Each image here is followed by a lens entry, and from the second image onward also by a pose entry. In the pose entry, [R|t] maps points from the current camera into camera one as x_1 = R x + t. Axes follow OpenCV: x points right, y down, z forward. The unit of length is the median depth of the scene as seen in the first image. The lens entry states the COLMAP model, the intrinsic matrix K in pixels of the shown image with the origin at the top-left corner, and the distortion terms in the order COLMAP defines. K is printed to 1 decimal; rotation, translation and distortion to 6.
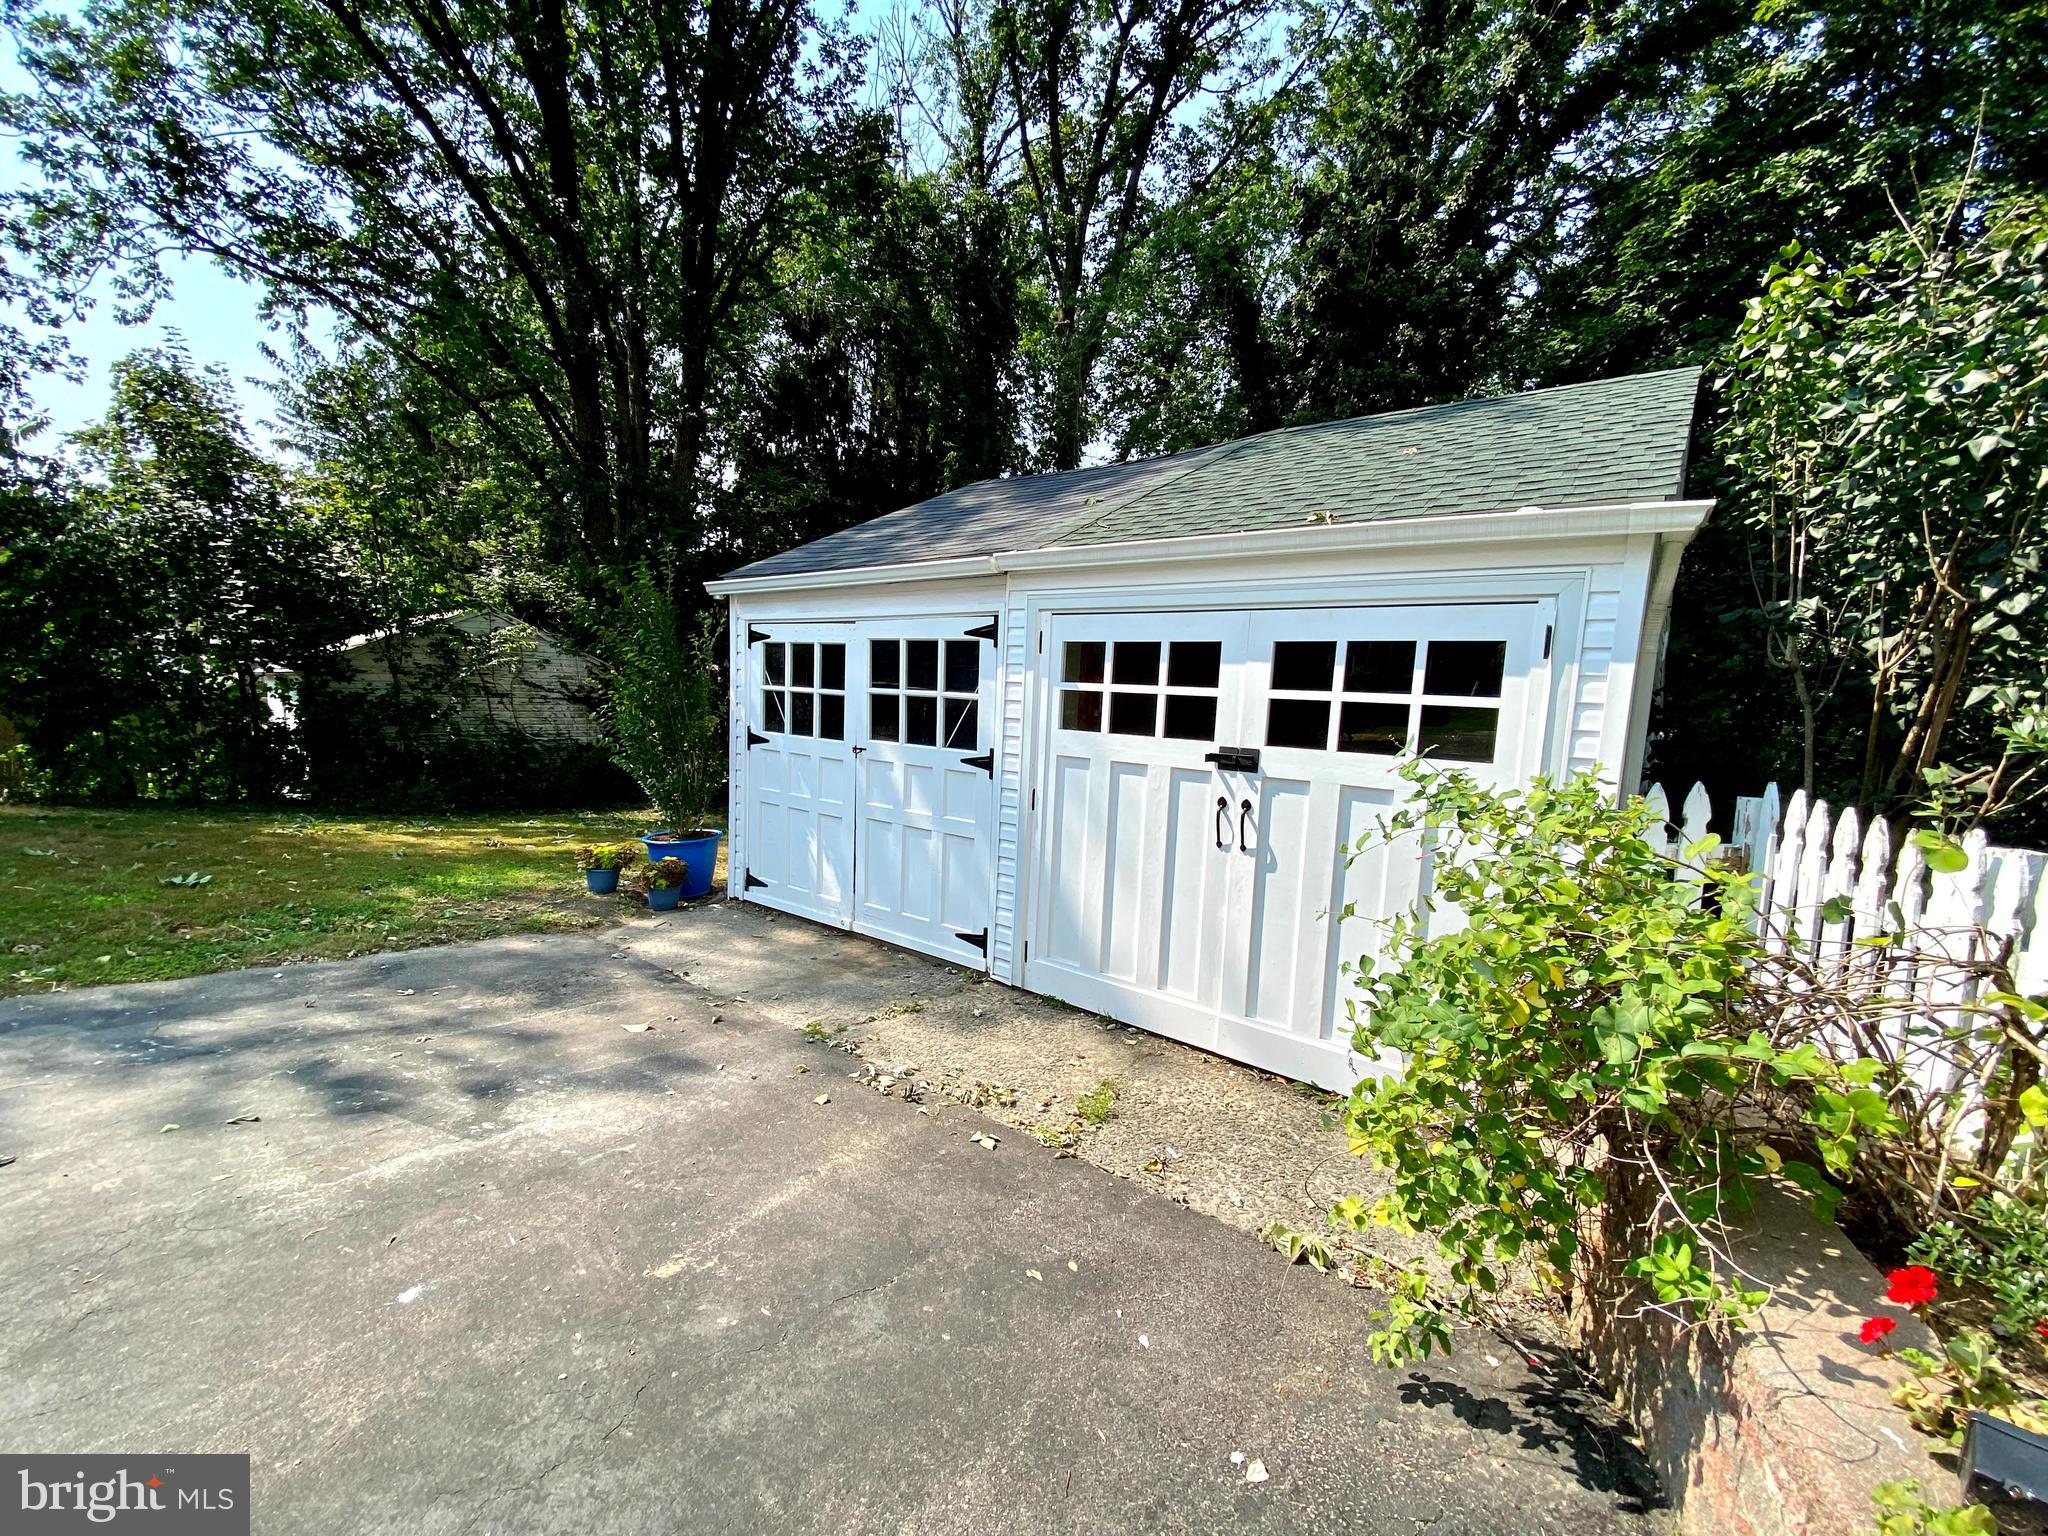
lens RADIAL K [[833.2, 0, 1023.9], [0, 833.2, 771.8], [0, 0, 1]] dist [0.041453, -0.032222]
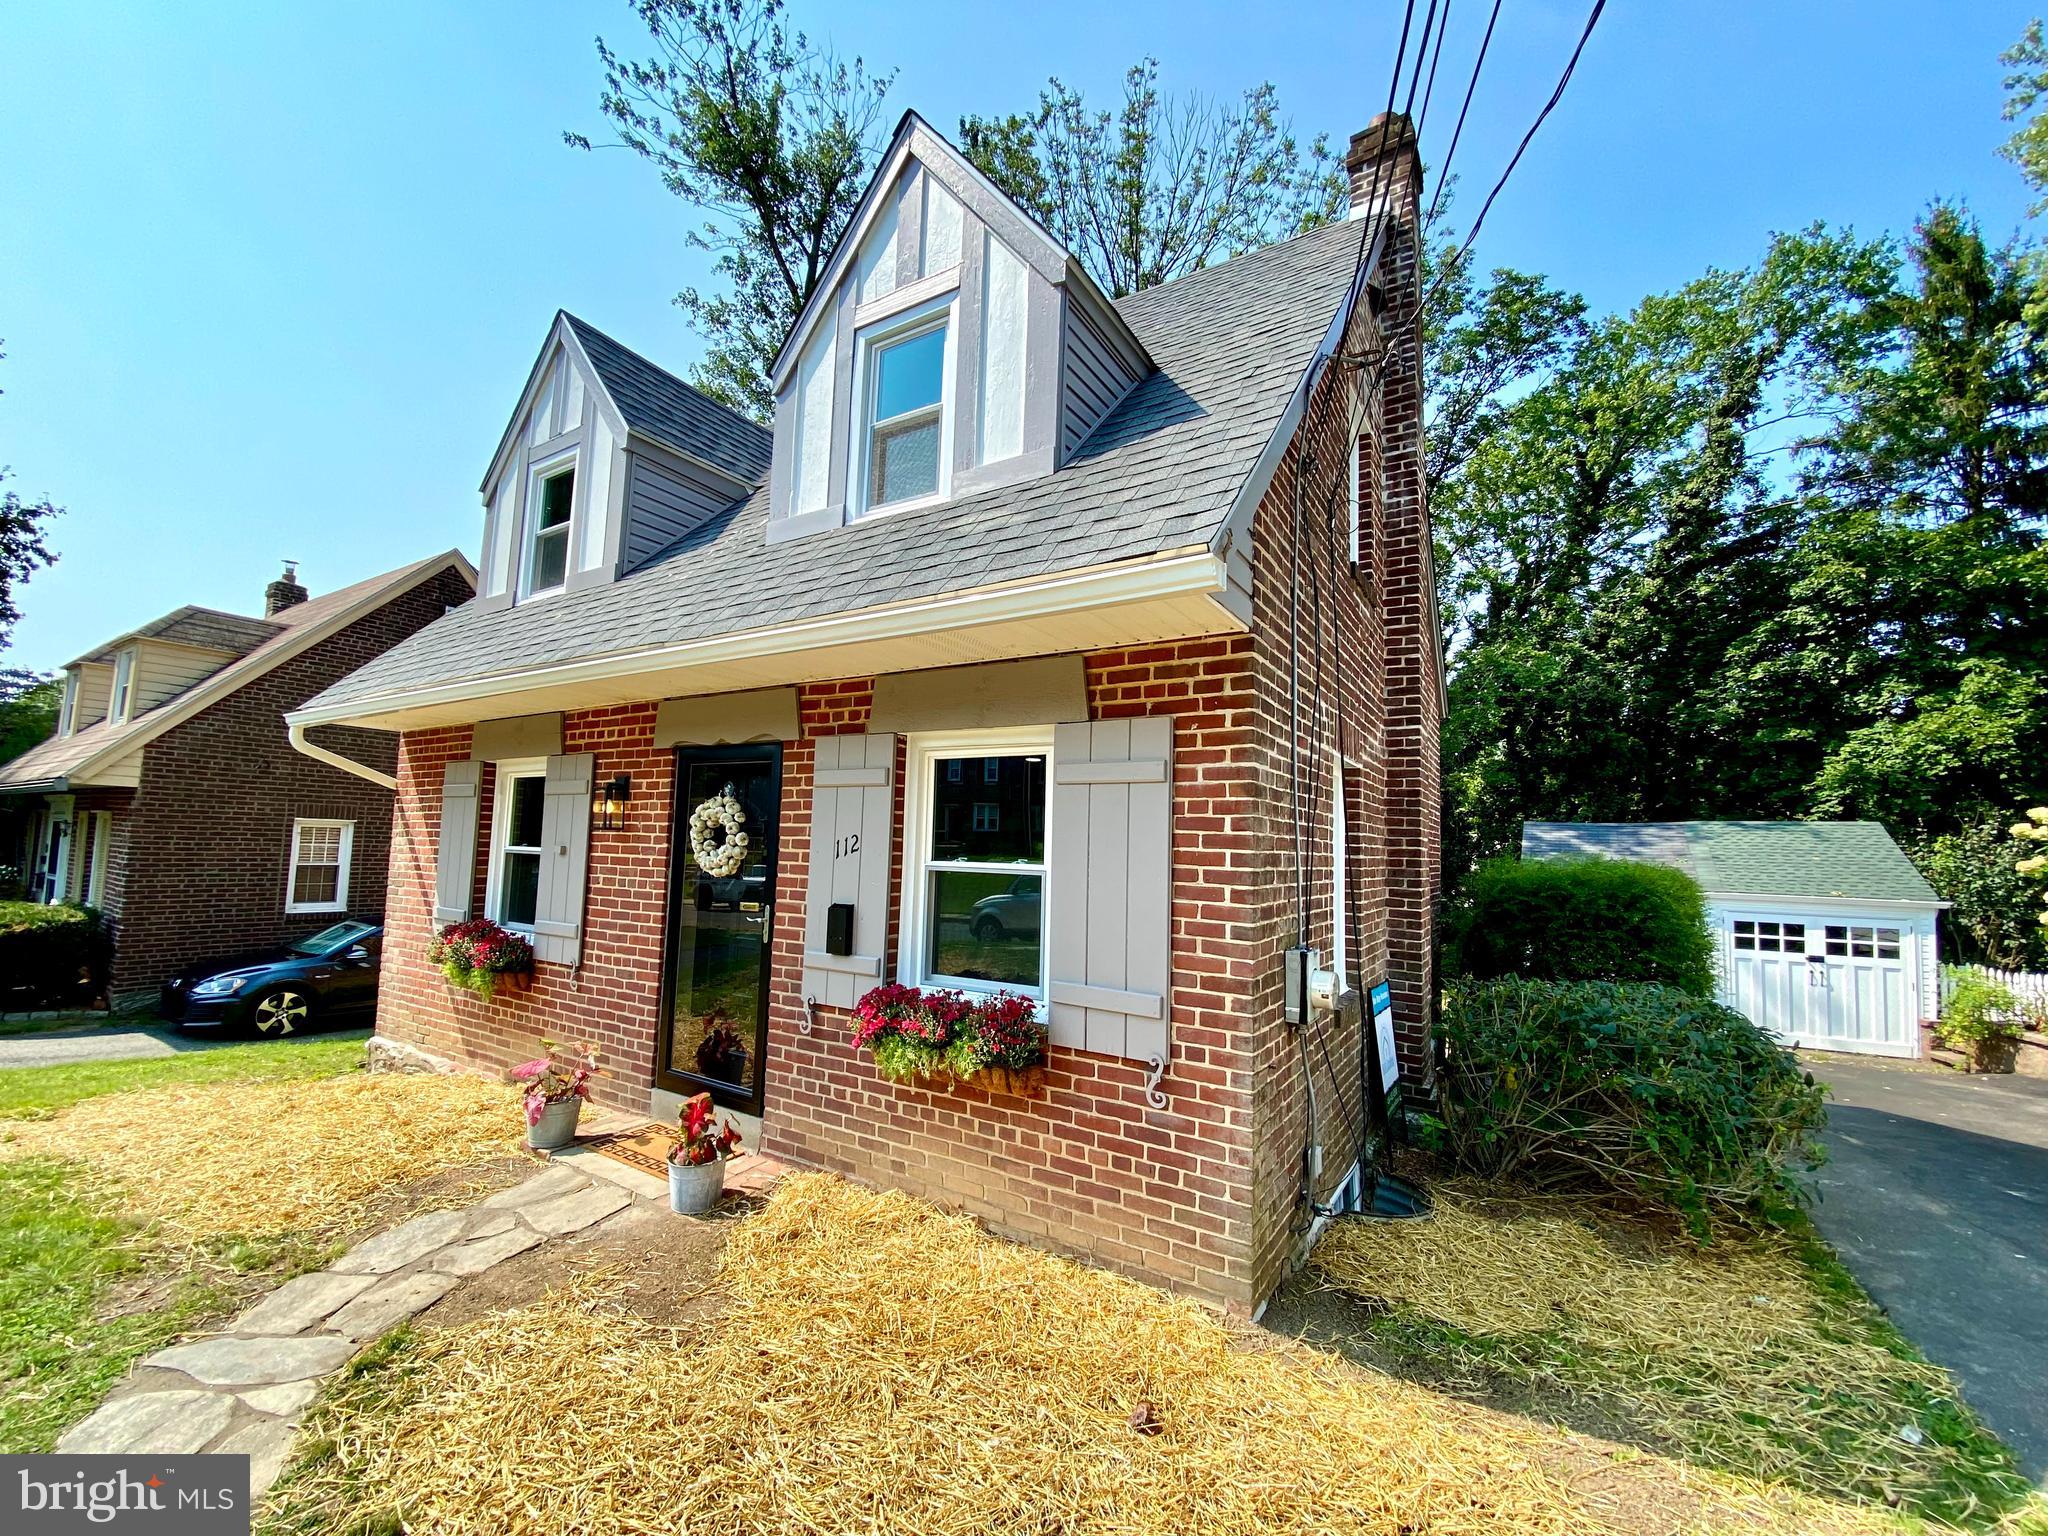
lens RADIAL K [[833.2, 0, 1023.9], [0, 833.2, 771.8], [0, 0, 1]] dist [0.041453, -0.032222]
pose [[0.997079, -0.011555, 0.075495, -2.246851], [0.025205, 0.982892, -0.182452, -0.153340], [-0.072096, 0.183822, 0.980312, -1.599457]]
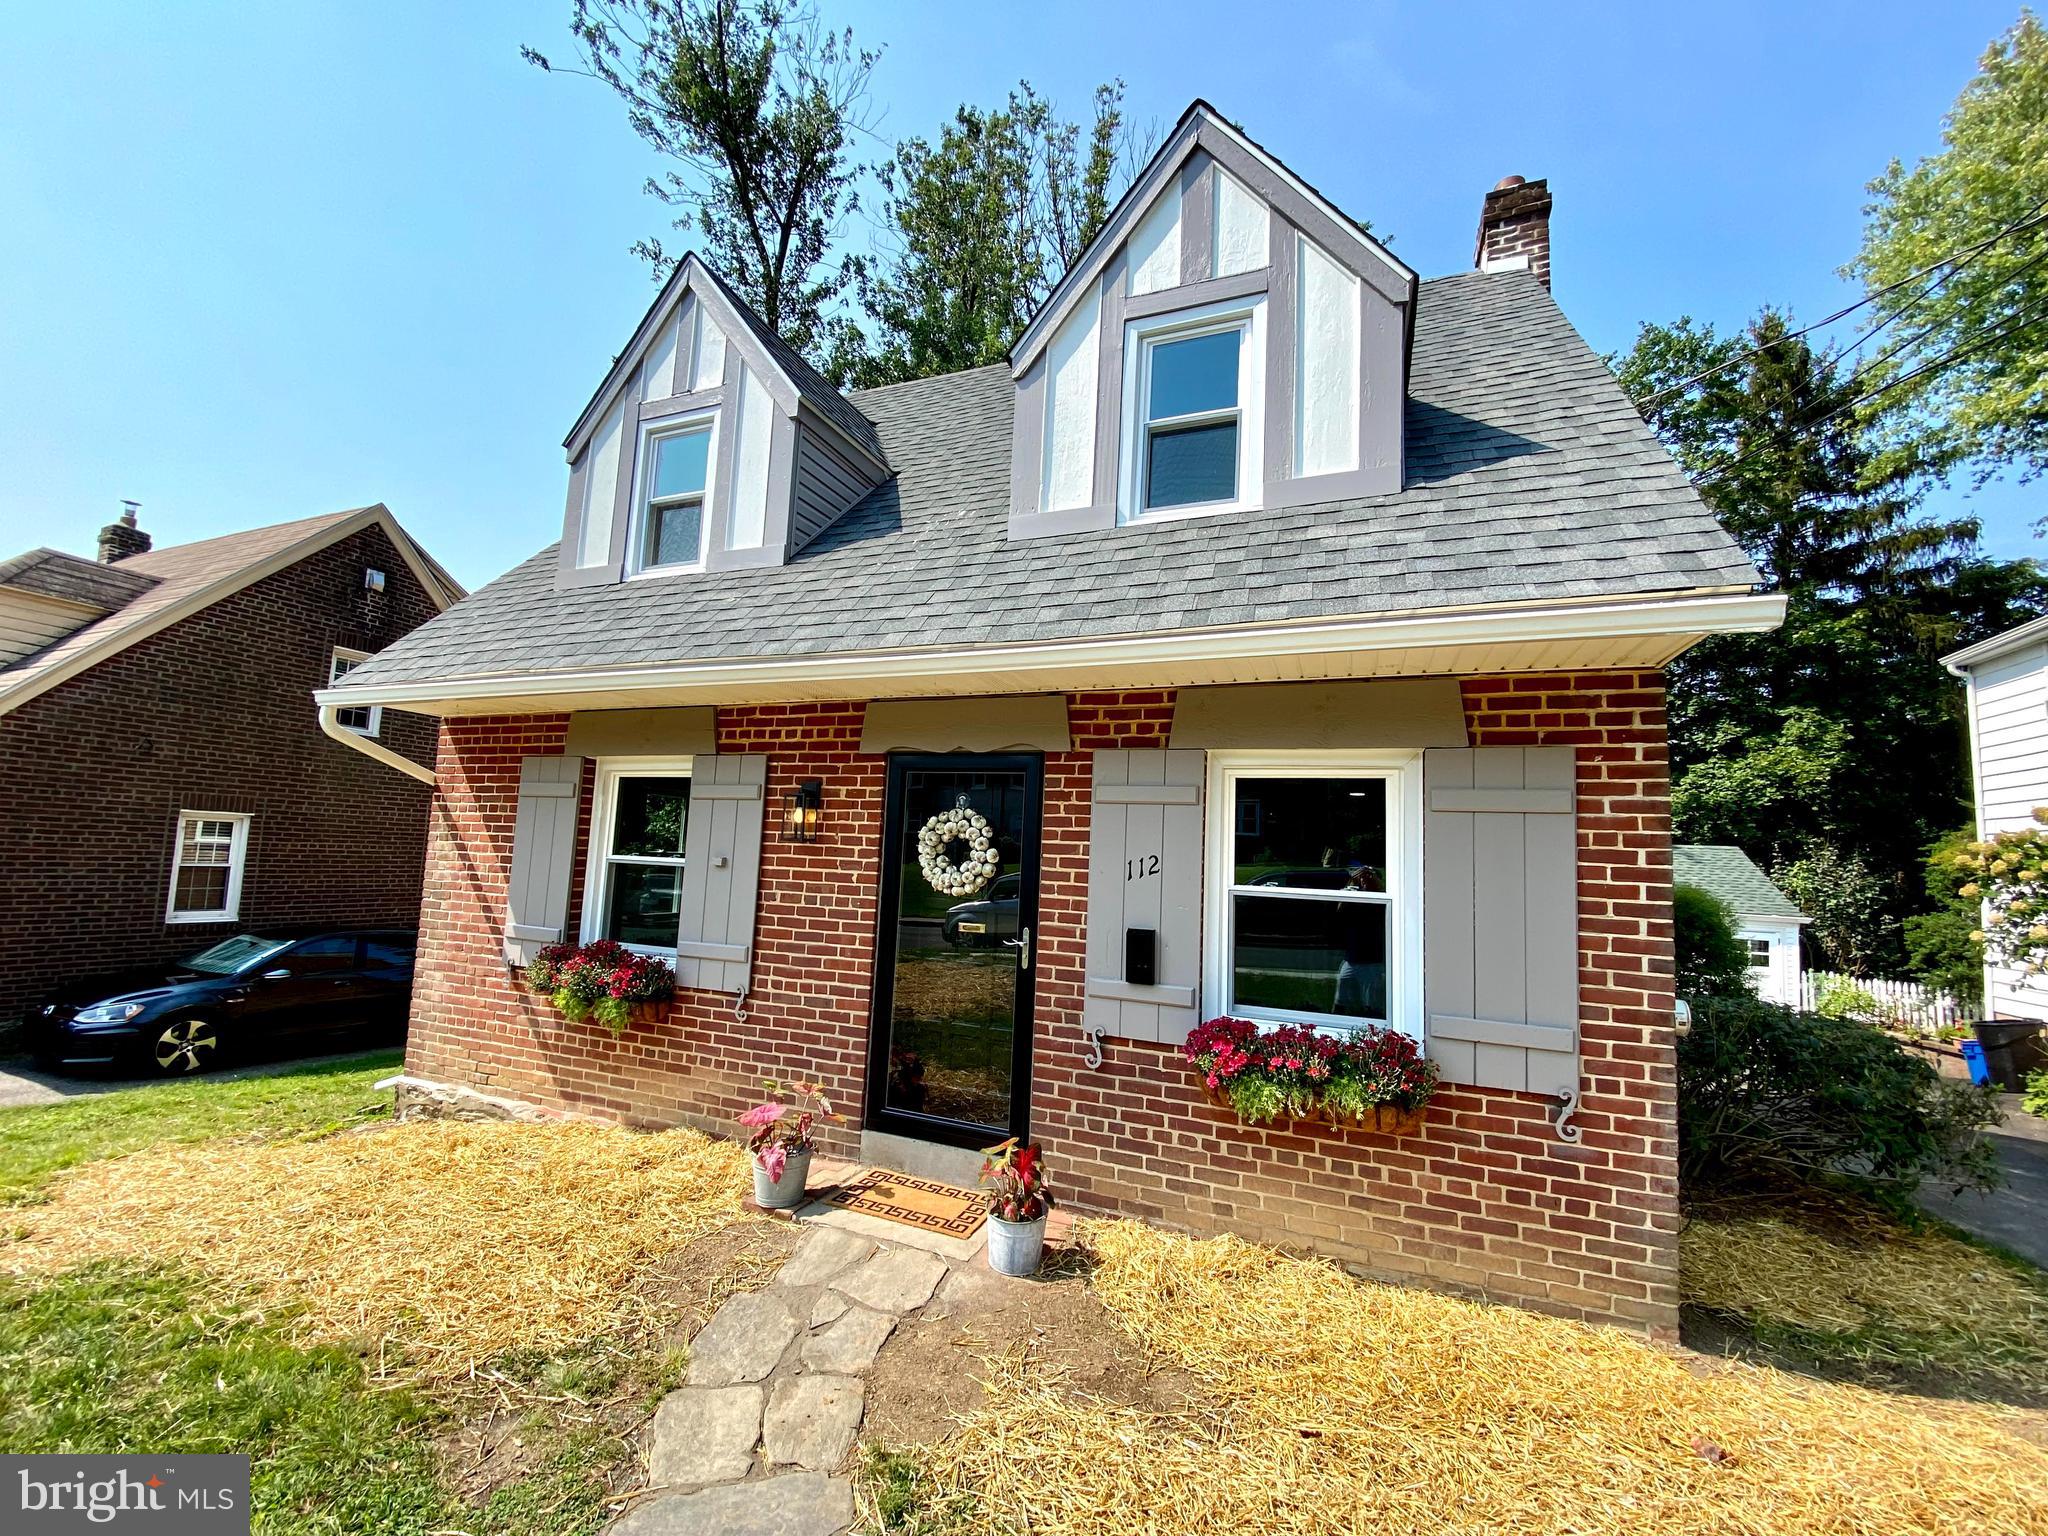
lens RADIAL K [[833.2, 0, 1023.9], [0, 833.2, 771.8], [0, 0, 1]] dist [0.041453, -0.032222]
pose [[0.968707, 0.021009, 0.247318, -2.634944], [0.025487, 0.982725, -0.183308, -0.182138], [-0.246897, 0.183875, 0.951437, -1.497530]]
